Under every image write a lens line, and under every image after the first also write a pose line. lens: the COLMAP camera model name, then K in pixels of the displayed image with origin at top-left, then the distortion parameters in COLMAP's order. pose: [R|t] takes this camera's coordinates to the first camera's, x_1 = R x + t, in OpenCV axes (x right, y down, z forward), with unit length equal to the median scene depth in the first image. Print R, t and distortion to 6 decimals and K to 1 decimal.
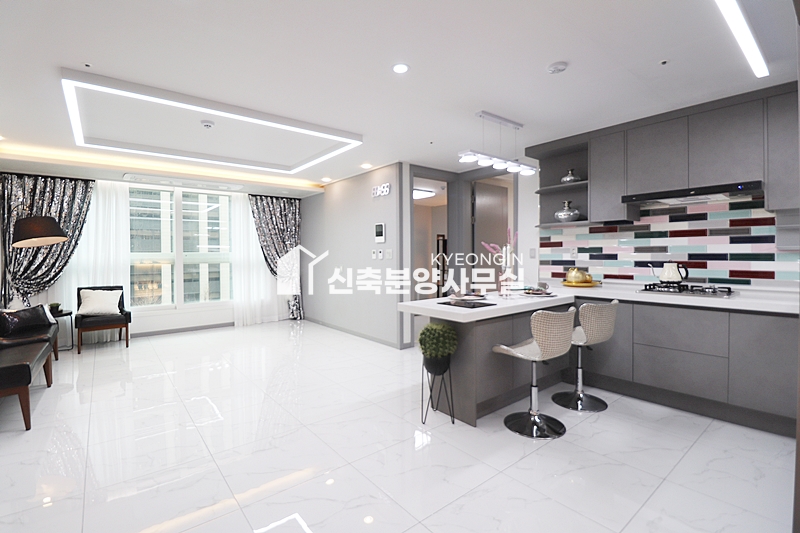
lens RADIAL K [[370.7, 0, 406.3], [0, 370.7, 263.3], [0, 0, 1]] dist [0.001710, -0.003497]
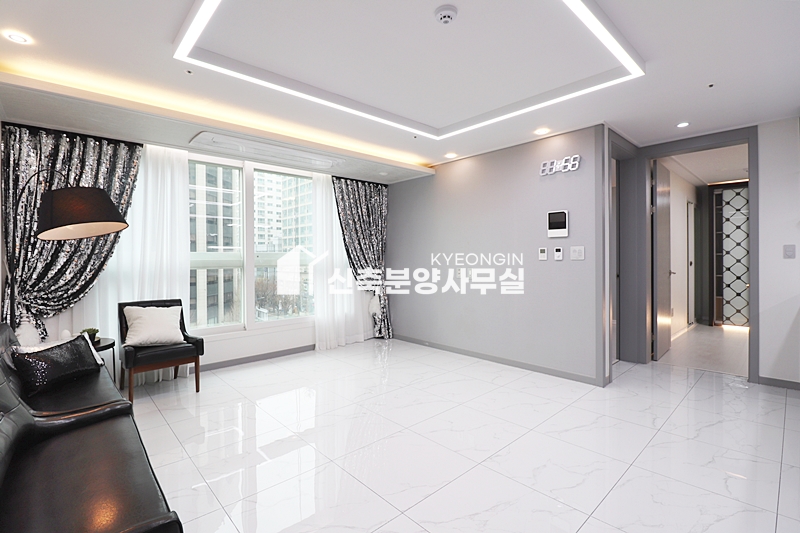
lens RADIAL K [[370.7, 0, 413.7], [0, 370.7, 262.2], [0, 0, 1]] dist [0.001710, -0.003497]
pose [[0.997854, -0.000671, 0.065475, -0.408212], [0.001402, 0.999937, -0.011122, 0.000066], [-0.065463, 0.011190, 0.997792, 0.304080]]
